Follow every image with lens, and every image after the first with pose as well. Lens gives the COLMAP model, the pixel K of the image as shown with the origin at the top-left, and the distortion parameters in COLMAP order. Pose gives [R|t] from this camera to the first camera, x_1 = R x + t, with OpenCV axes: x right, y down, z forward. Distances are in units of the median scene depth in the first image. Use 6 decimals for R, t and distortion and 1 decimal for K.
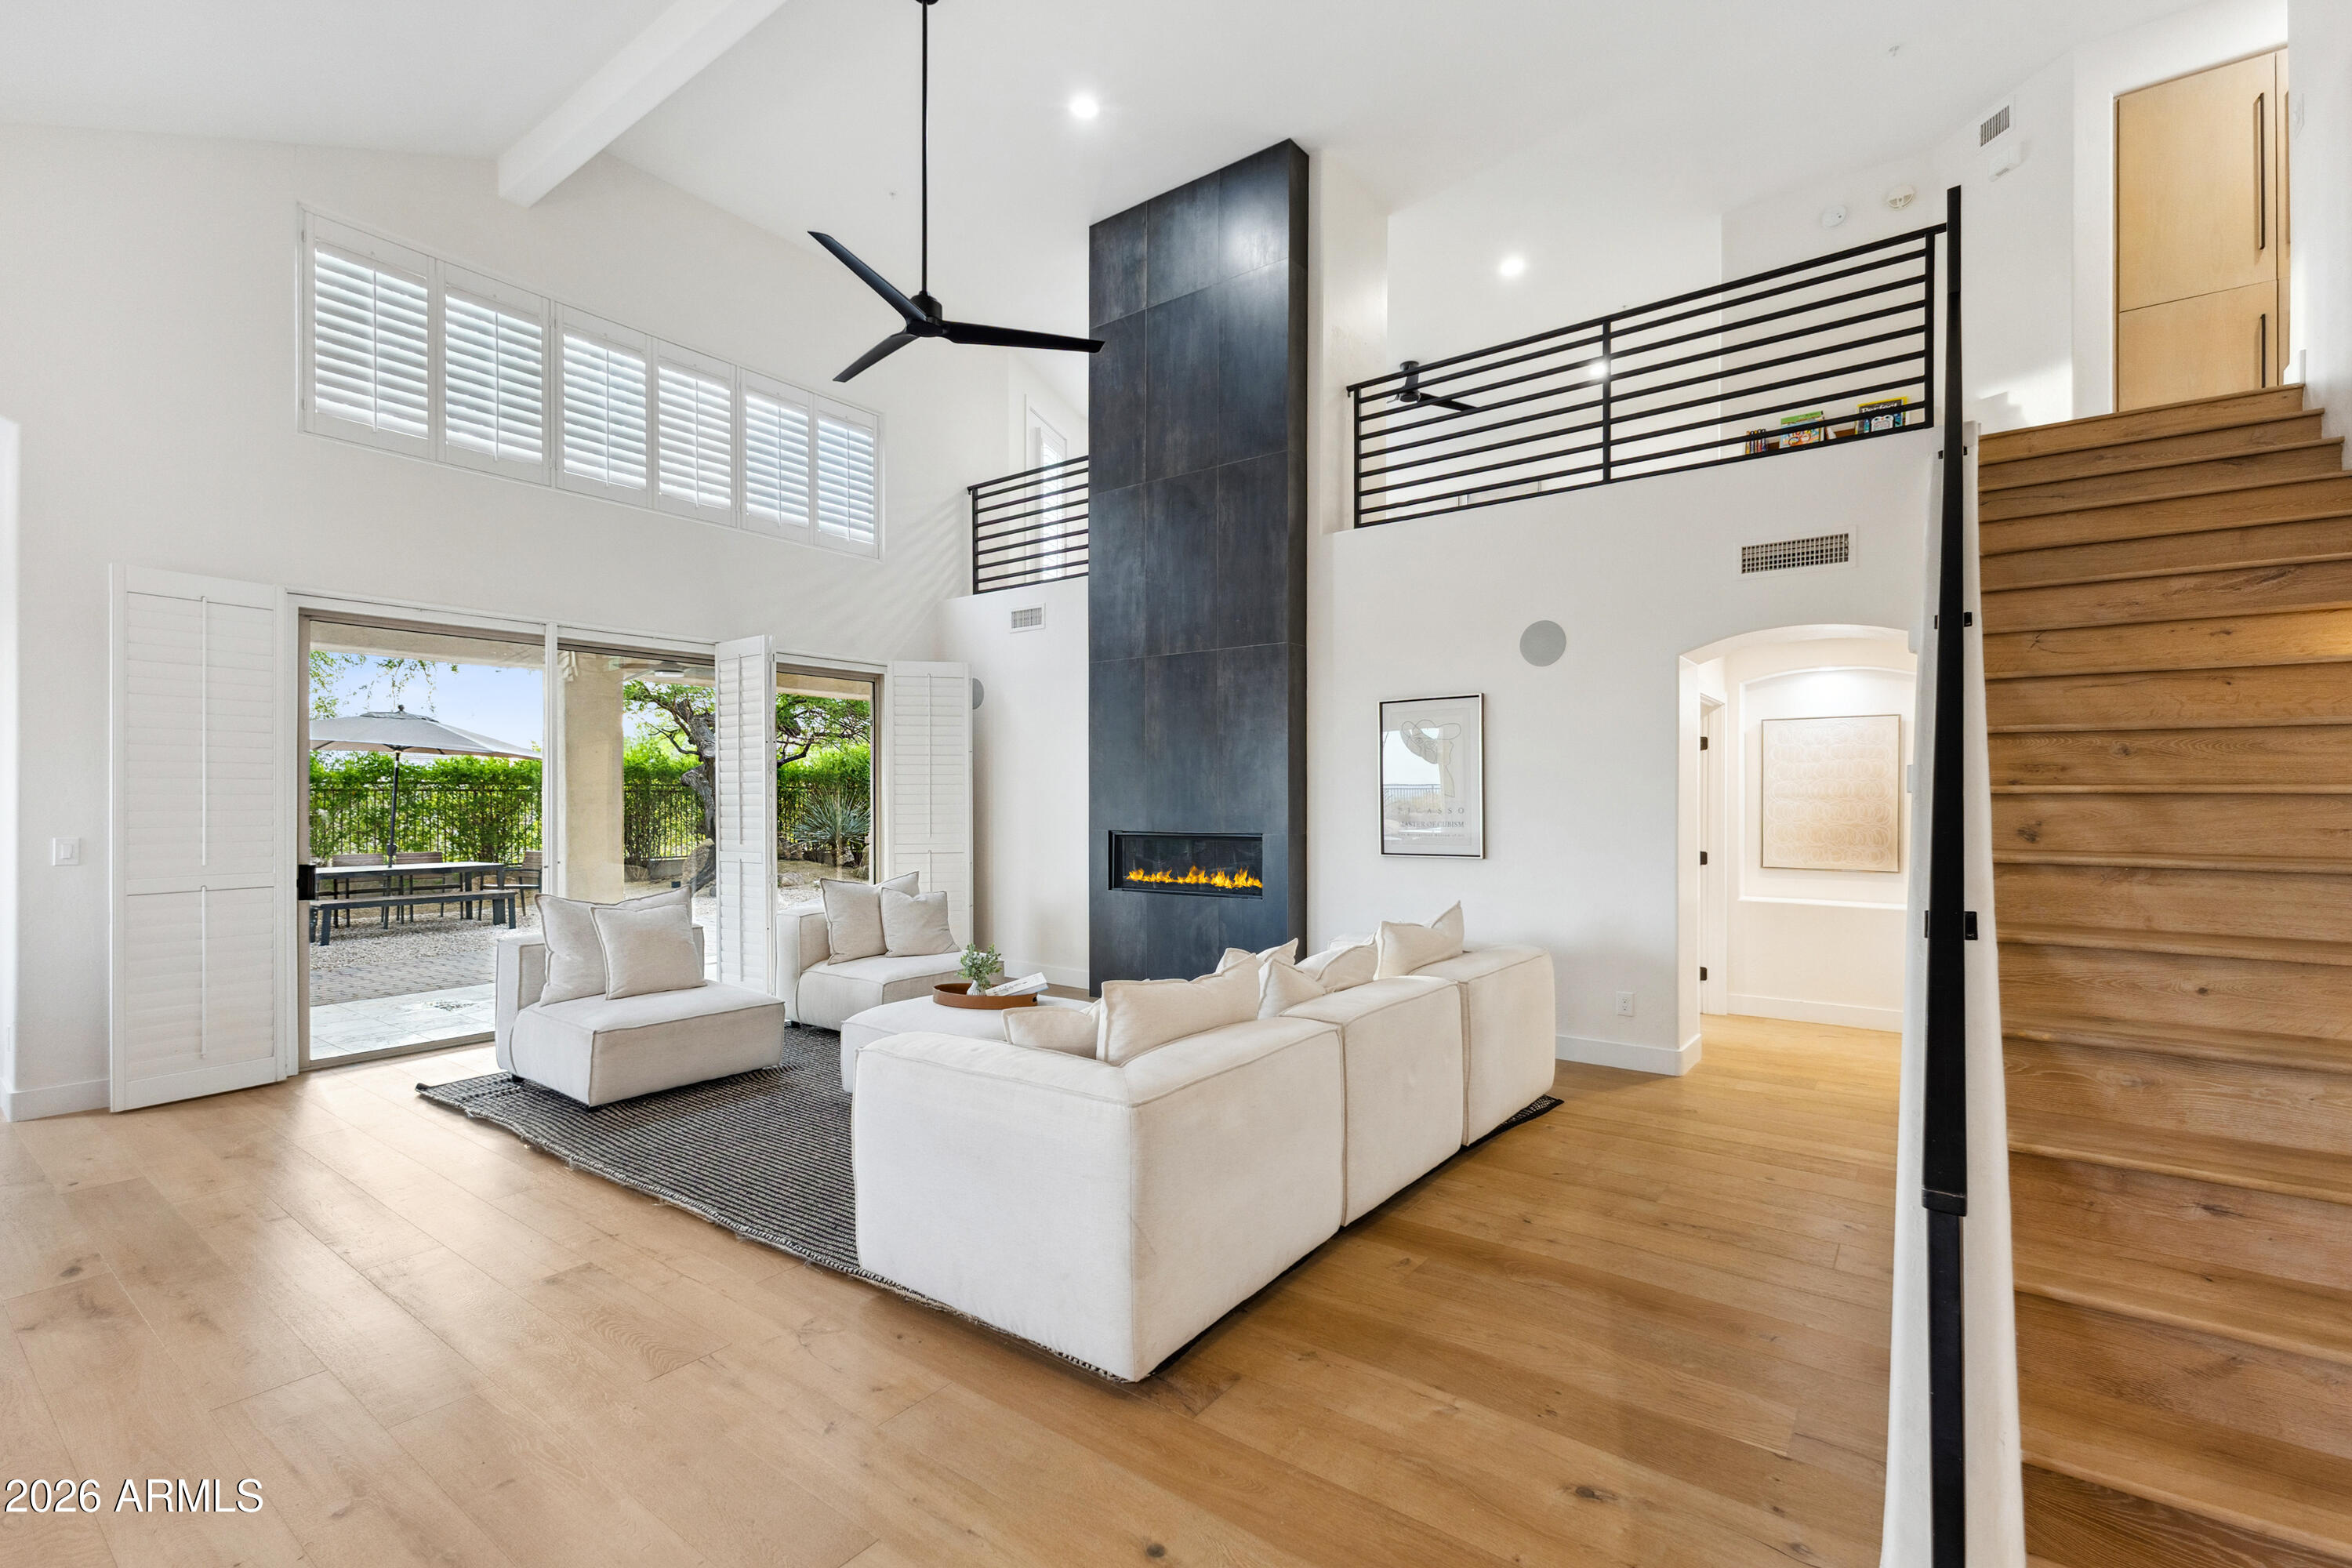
lens RADIAL K [[1027.9, 0, 1176.5], [0, 1027.9, 794.8], [0, 0, 1]] dist [0.006066, 0.000506]
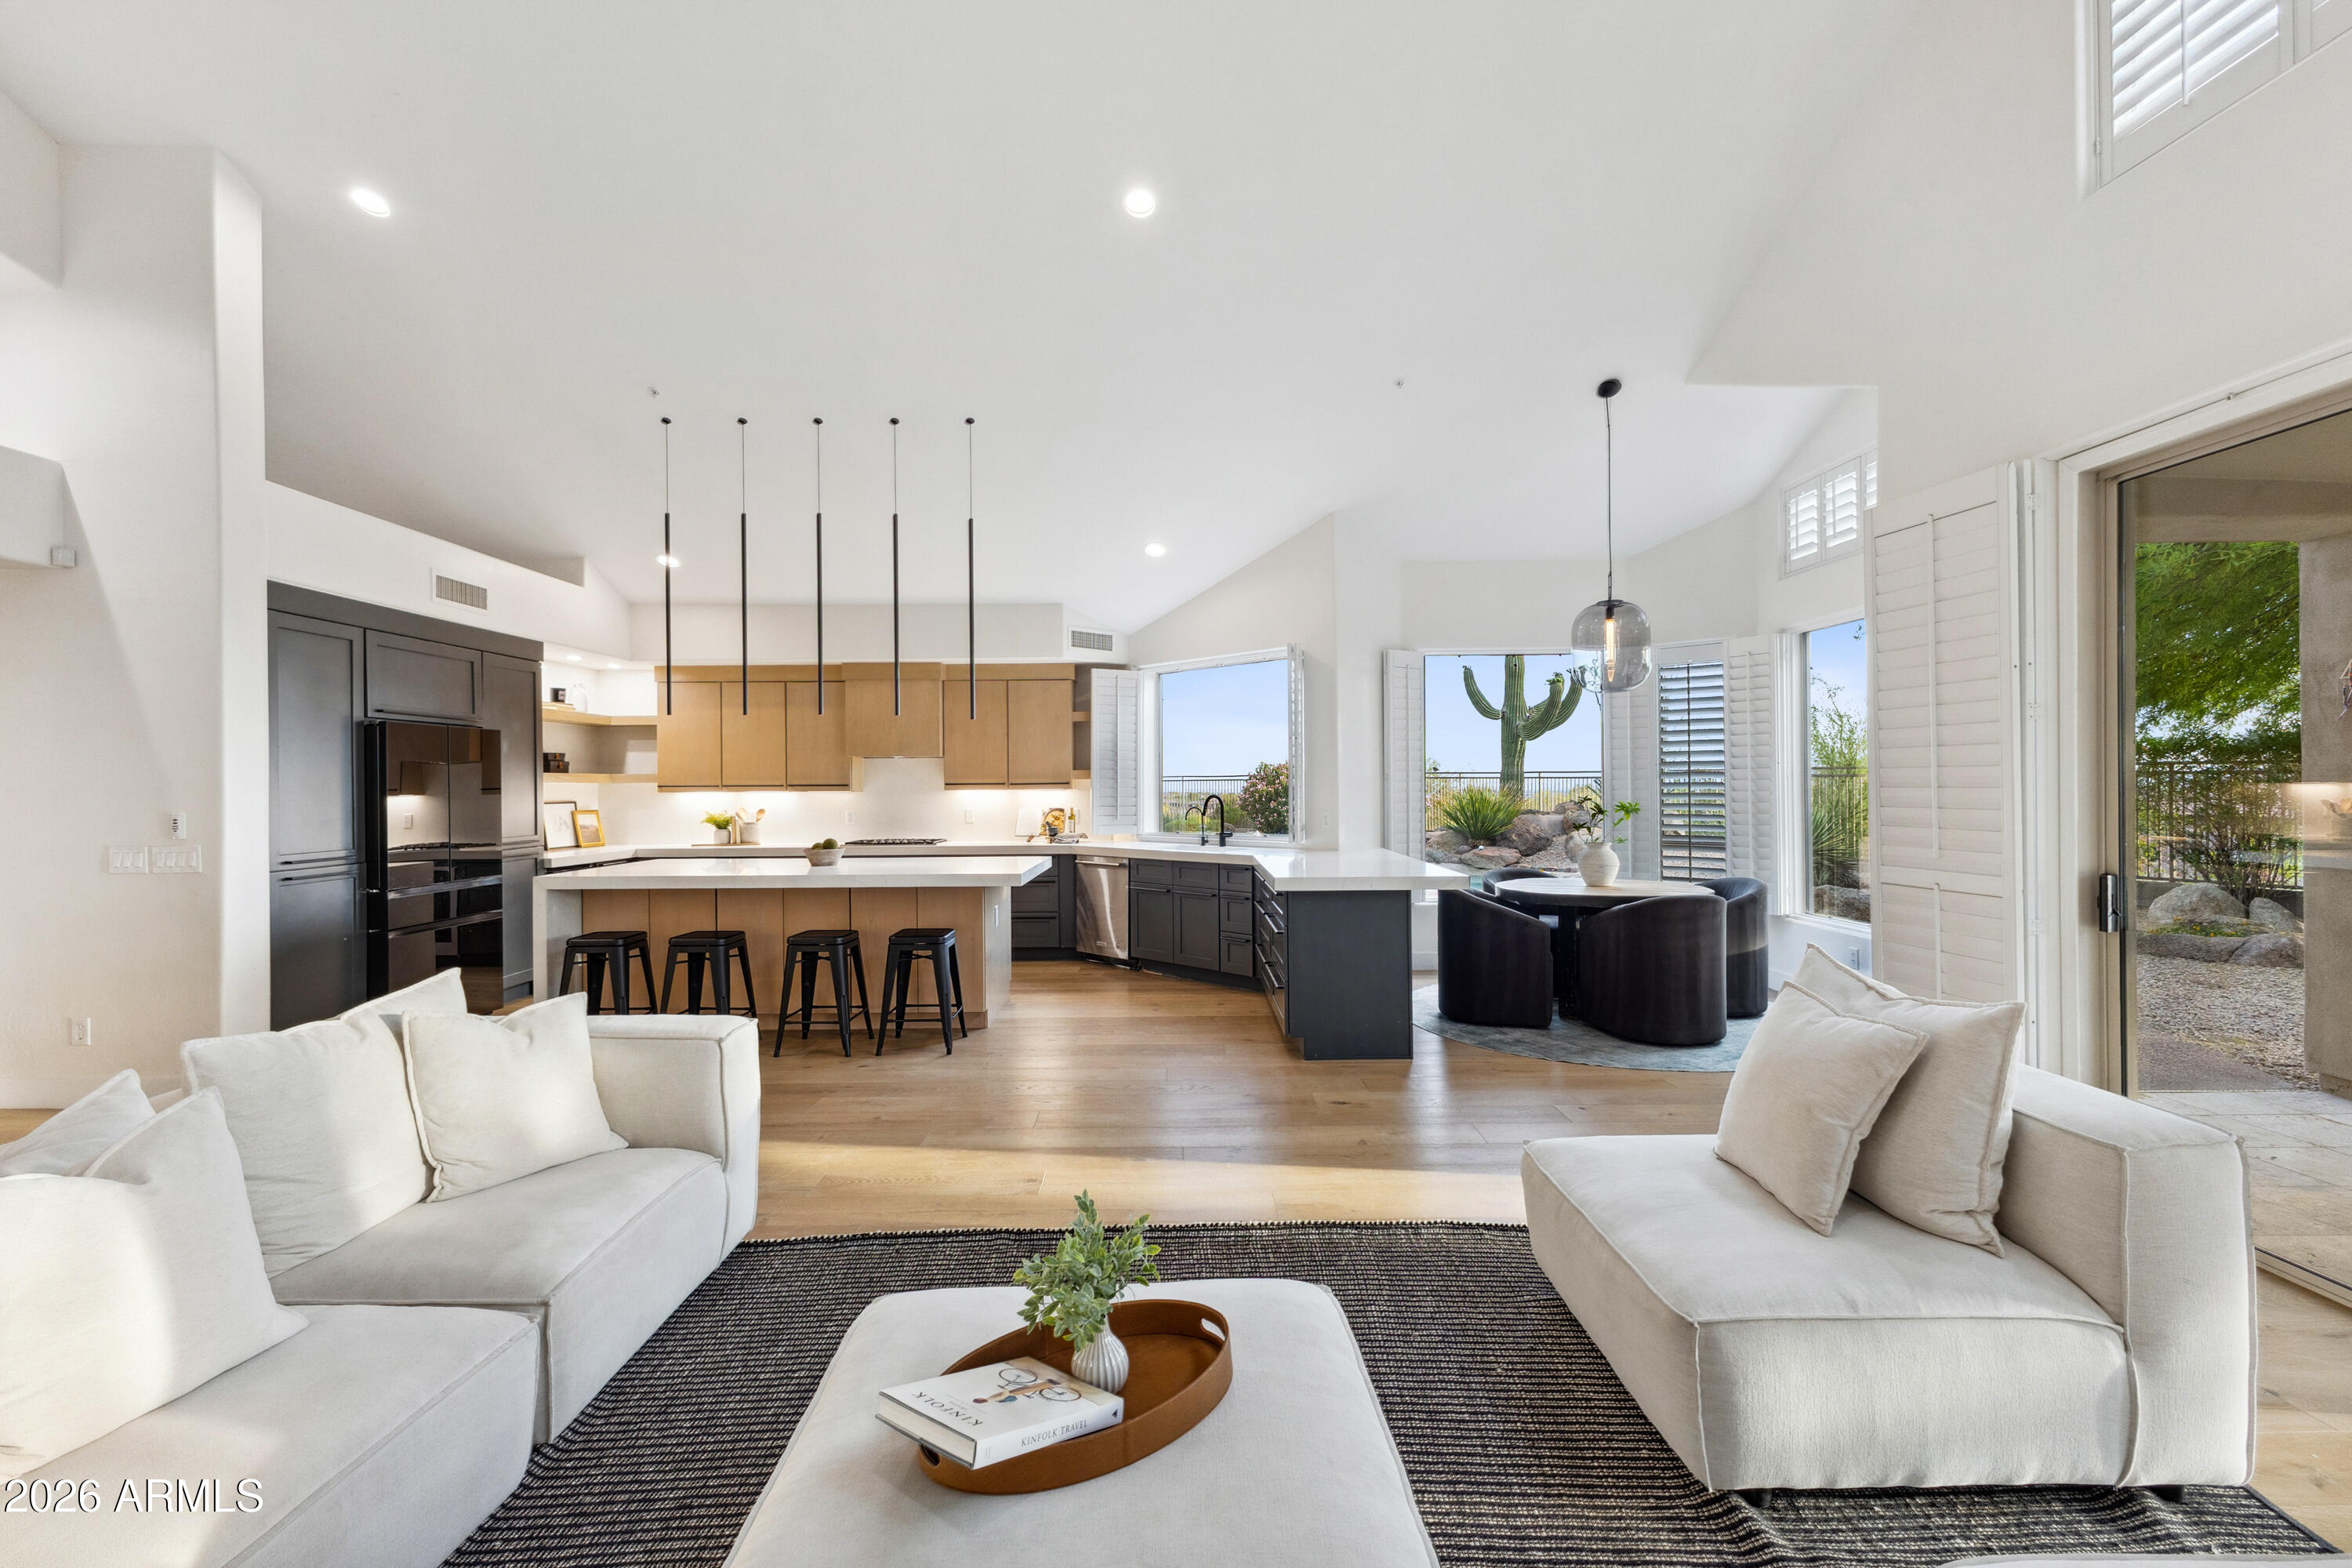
lens RADIAL K [[1009.1, 0, 1179.8], [0, 1009.1, 786.5], [0, 0, 1]] dist [0.004572, 0.000218]
pose [[-0.797194, 0.009355, -0.603651, -0.017610], [0.010705, 0.999942, 0.001359, 0.005512], [0.603629, -0.005379, -0.797247, 0.999030]]
